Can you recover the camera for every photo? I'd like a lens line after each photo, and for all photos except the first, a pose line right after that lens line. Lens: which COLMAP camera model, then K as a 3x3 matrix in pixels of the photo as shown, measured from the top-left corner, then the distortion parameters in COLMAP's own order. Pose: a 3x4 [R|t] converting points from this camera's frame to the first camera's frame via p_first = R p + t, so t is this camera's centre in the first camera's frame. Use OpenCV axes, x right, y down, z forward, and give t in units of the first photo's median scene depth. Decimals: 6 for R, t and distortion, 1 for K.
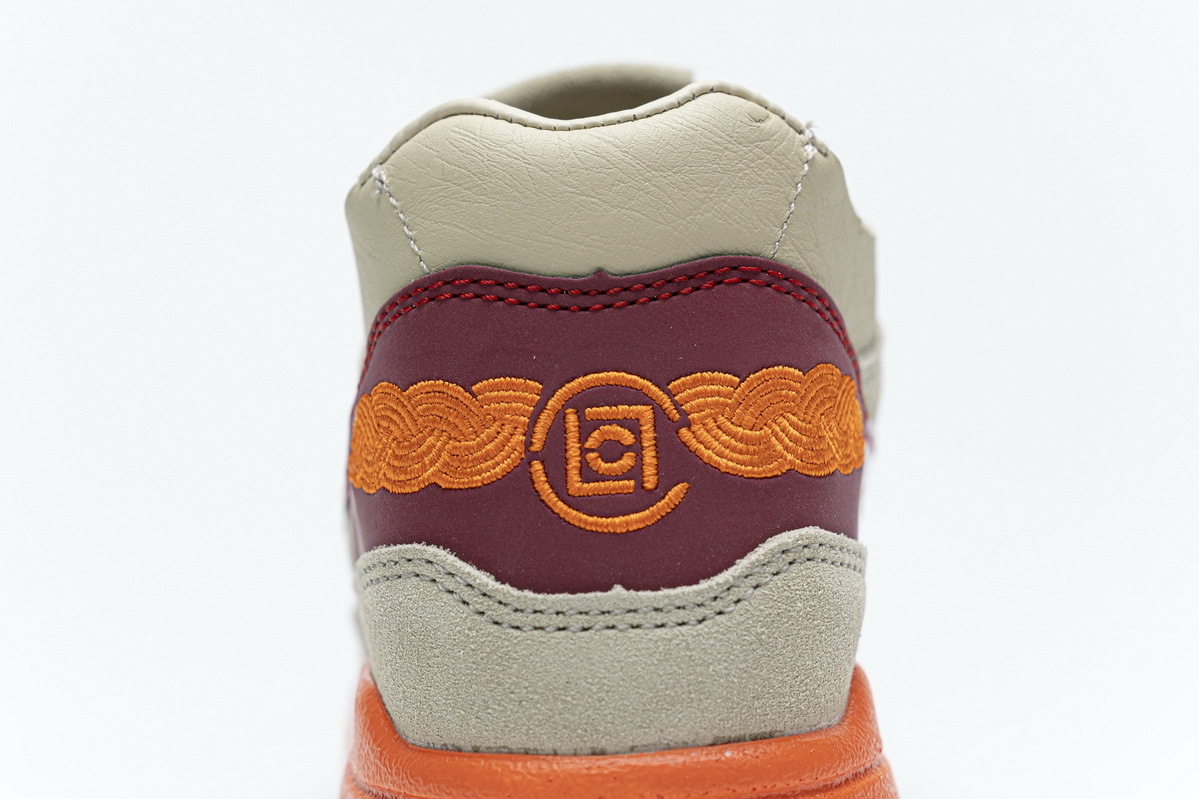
lens RADIAL K [[2181.7, 0, 612.1], [0, 2181.7, 395.7], [0, 0, 1]] dist [-0.004302, 0.000000]
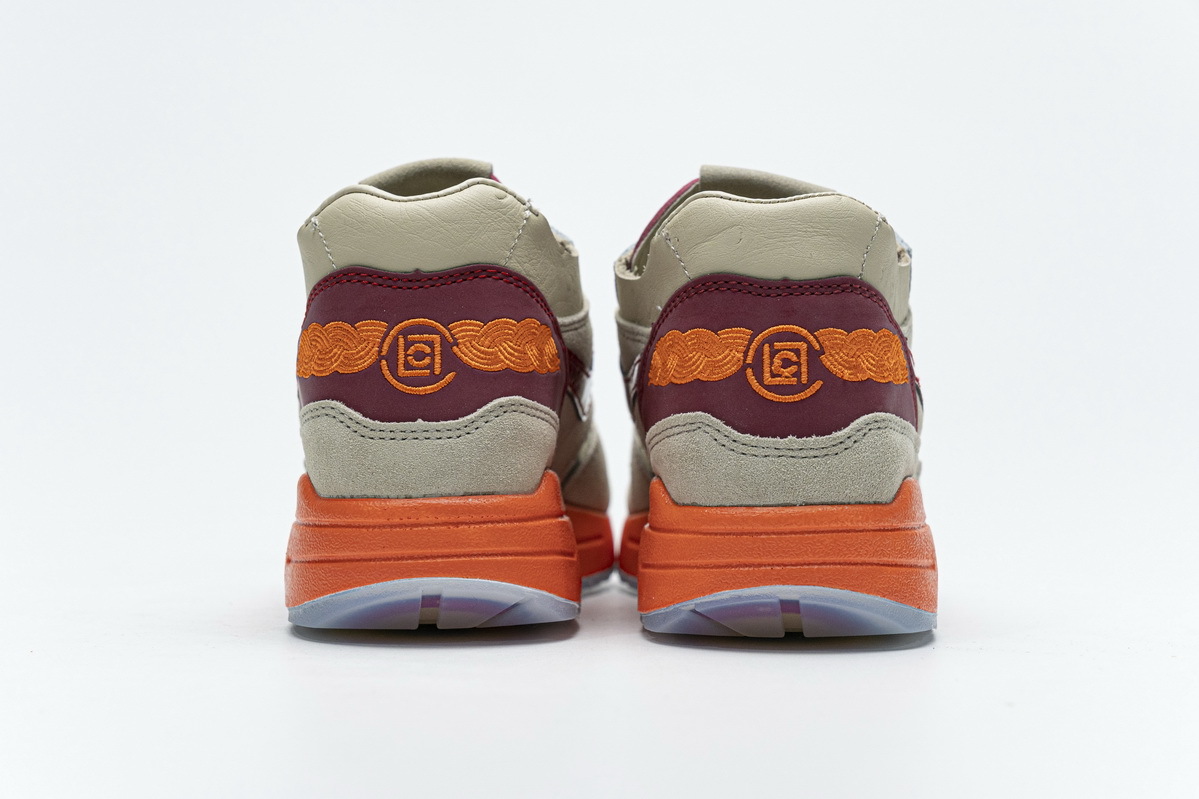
lens RADIAL K [[2181.7, 0, 587.9], [0, 2181.7, 402.7], [0, 0, 1]] dist [-0.004302, 0.000000]
pose [[0.999649, 0.022270, -0.014356, 0.189265], [-0.022325, 0.999744, -0.003655, 0.072905], [0.014271, 0.003974, 0.999890, -1.075323]]
